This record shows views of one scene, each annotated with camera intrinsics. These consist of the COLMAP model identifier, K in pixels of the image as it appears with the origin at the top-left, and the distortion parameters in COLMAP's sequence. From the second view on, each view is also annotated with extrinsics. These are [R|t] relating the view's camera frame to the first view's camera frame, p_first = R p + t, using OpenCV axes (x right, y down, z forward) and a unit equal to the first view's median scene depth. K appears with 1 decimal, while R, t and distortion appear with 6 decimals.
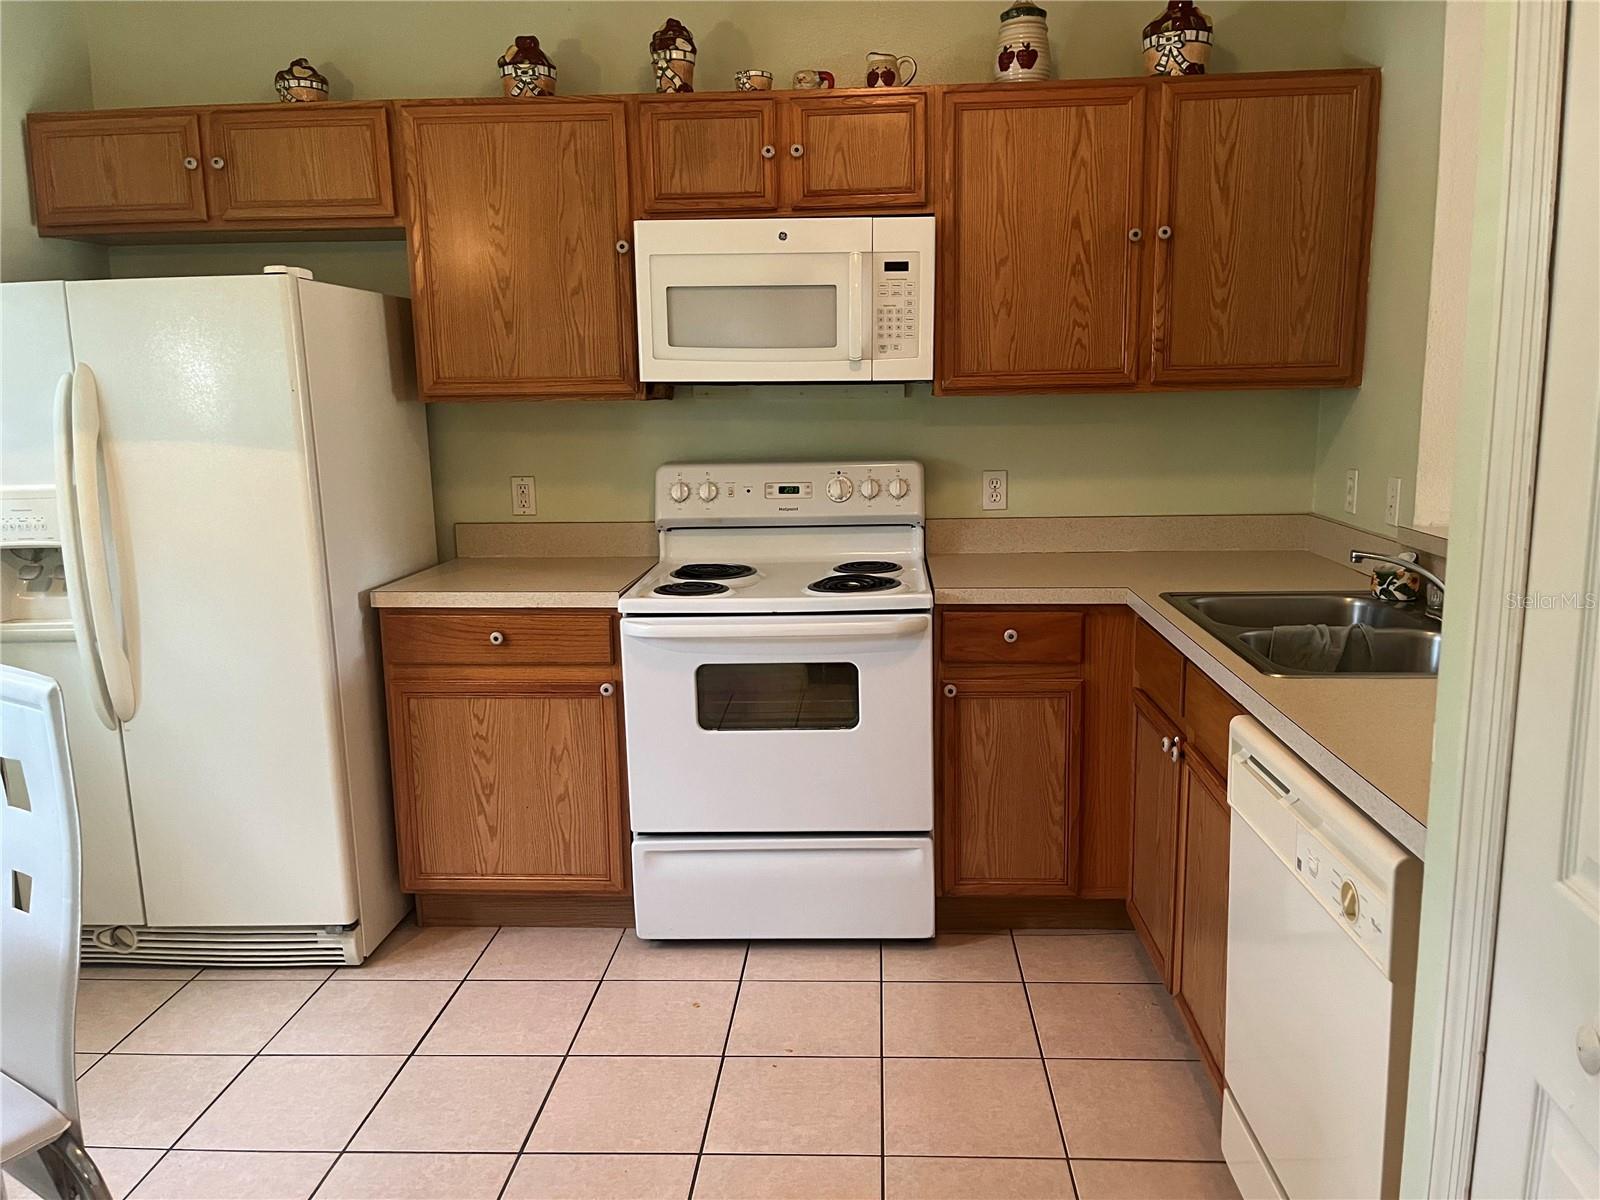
lens RADIAL K [[1213.2, 0, 836.5], [0, 1213.2, 596.1], [0, 0, 1]] dist [0.063605, -0.077956]
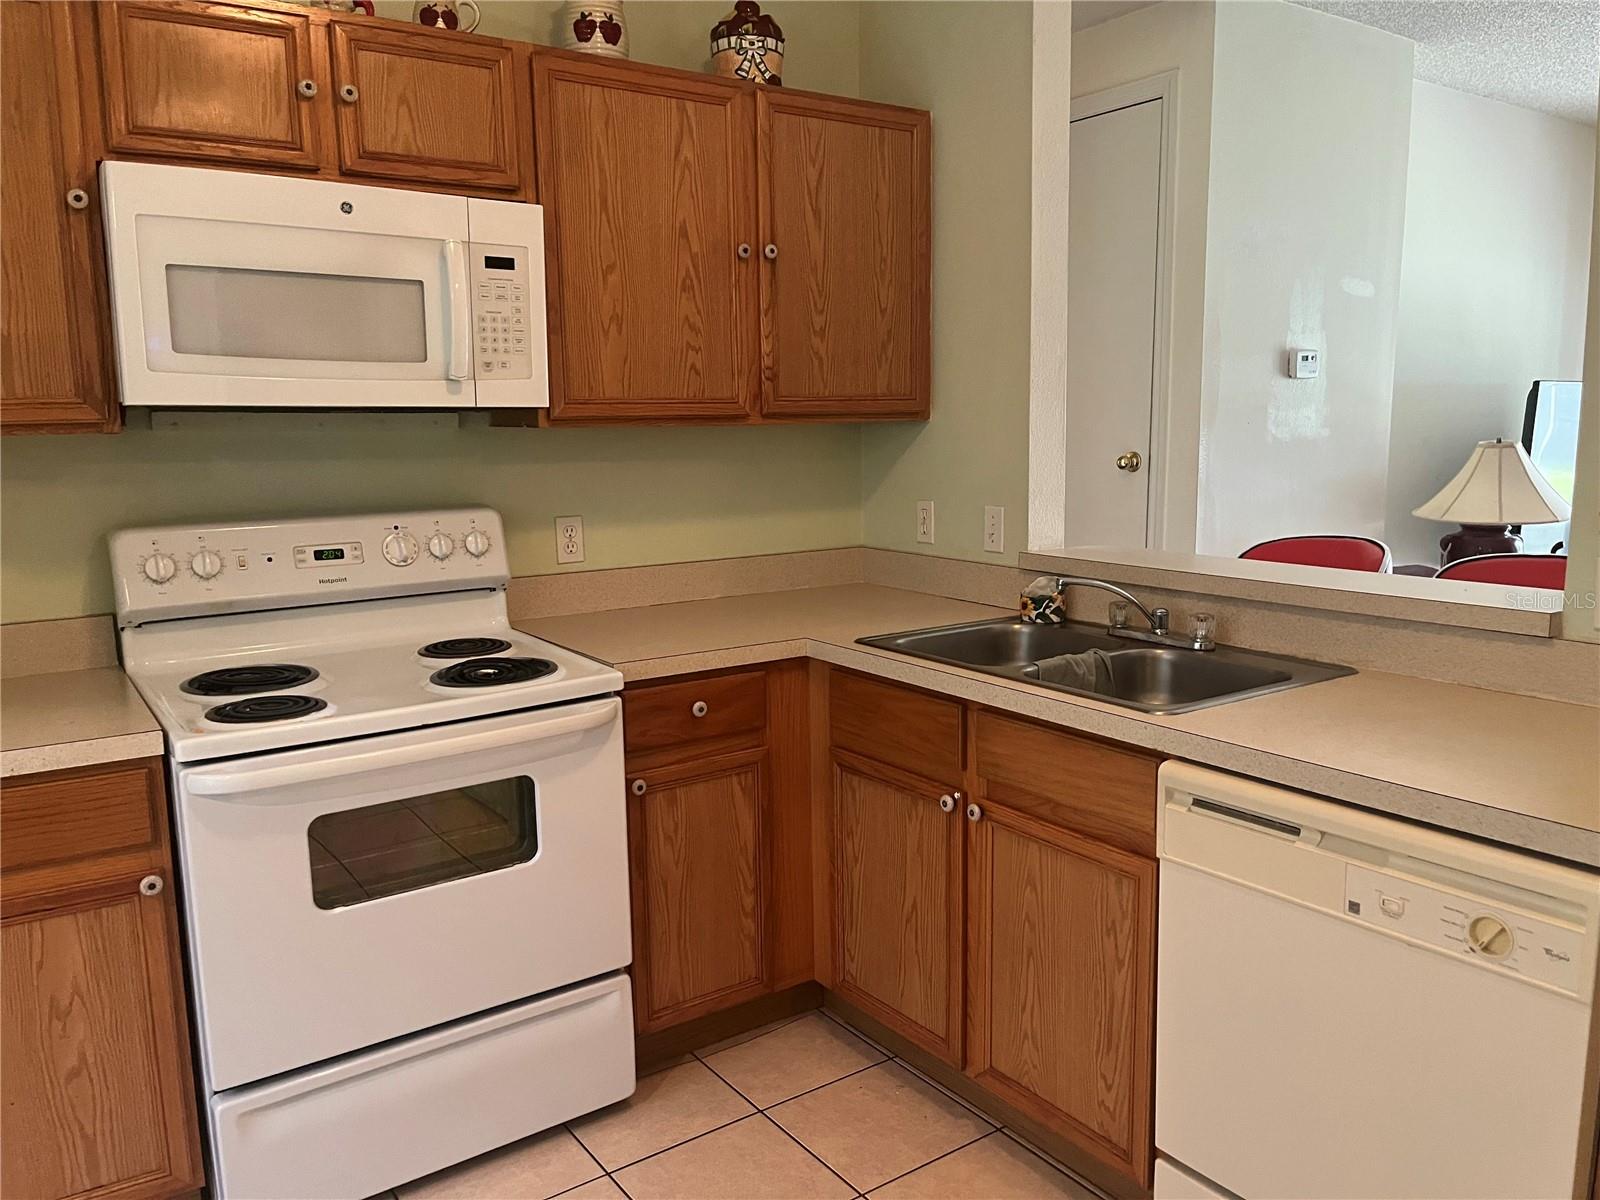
lens RADIAL K [[1213.2, 0, 836.5], [0, 1213.2, 596.1], [0, 0, 1]] dist [0.063605, -0.077956]
pose [[0.785069, -0.086699, 0.613310, -0.279714], [0.102922, 0.994650, 0.008861, -0.041317], [-0.610798, 0.056166, 0.789792, 0.255256]]
